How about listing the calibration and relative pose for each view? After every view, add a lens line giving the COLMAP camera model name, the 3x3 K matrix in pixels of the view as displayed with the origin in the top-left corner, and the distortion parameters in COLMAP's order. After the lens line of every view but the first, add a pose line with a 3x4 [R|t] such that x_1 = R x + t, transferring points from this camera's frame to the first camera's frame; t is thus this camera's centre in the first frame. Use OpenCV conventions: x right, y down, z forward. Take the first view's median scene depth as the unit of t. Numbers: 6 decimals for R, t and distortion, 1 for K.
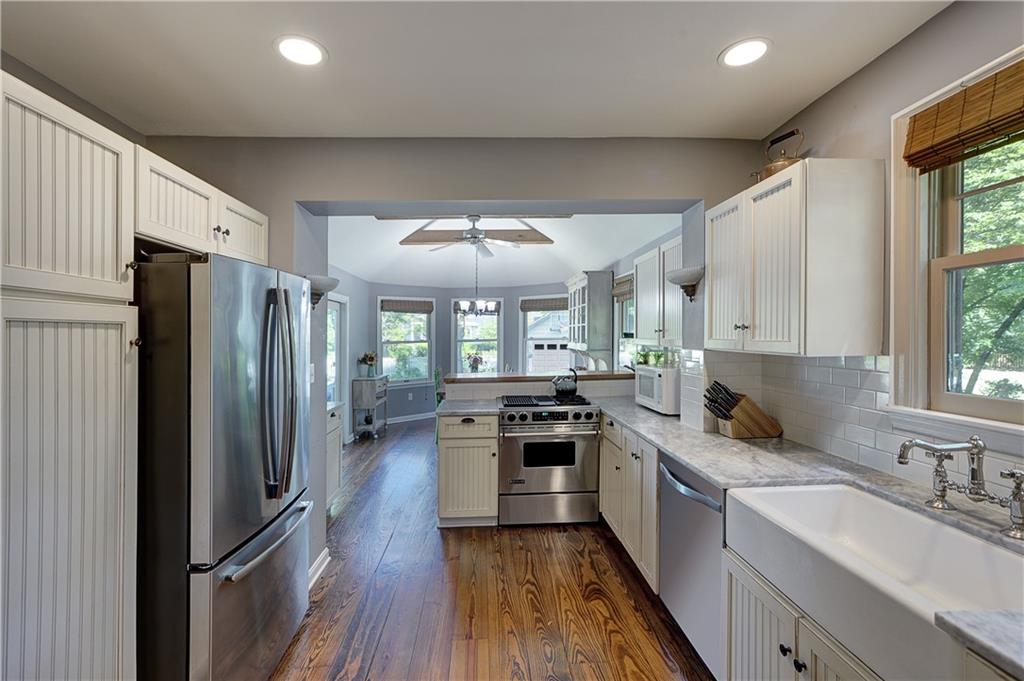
lens RADIAL K [[427.2, 0, 512.8], [0, 427.2, 337.2], [0, 0, 1]] dist [-0.008000, 0.006590]
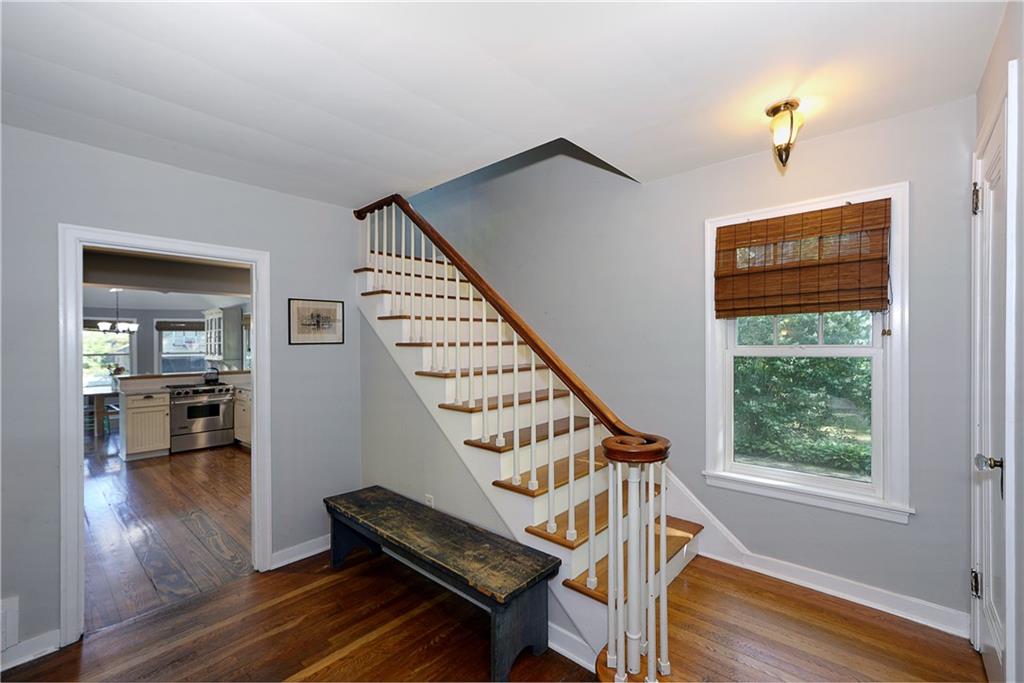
lens RADIAL K [[427.2, 0, 511.5], [0, 427.2, 355.6], [0, 0, 1]] dist [-0.008000, 0.006590]
pose [[0.706144, -0.009325, 0.708007, -0.244467], [0.004652, 0.999953, 0.008531, 0.010900], [-0.708053, -0.002731, 0.706154, -1.120998]]
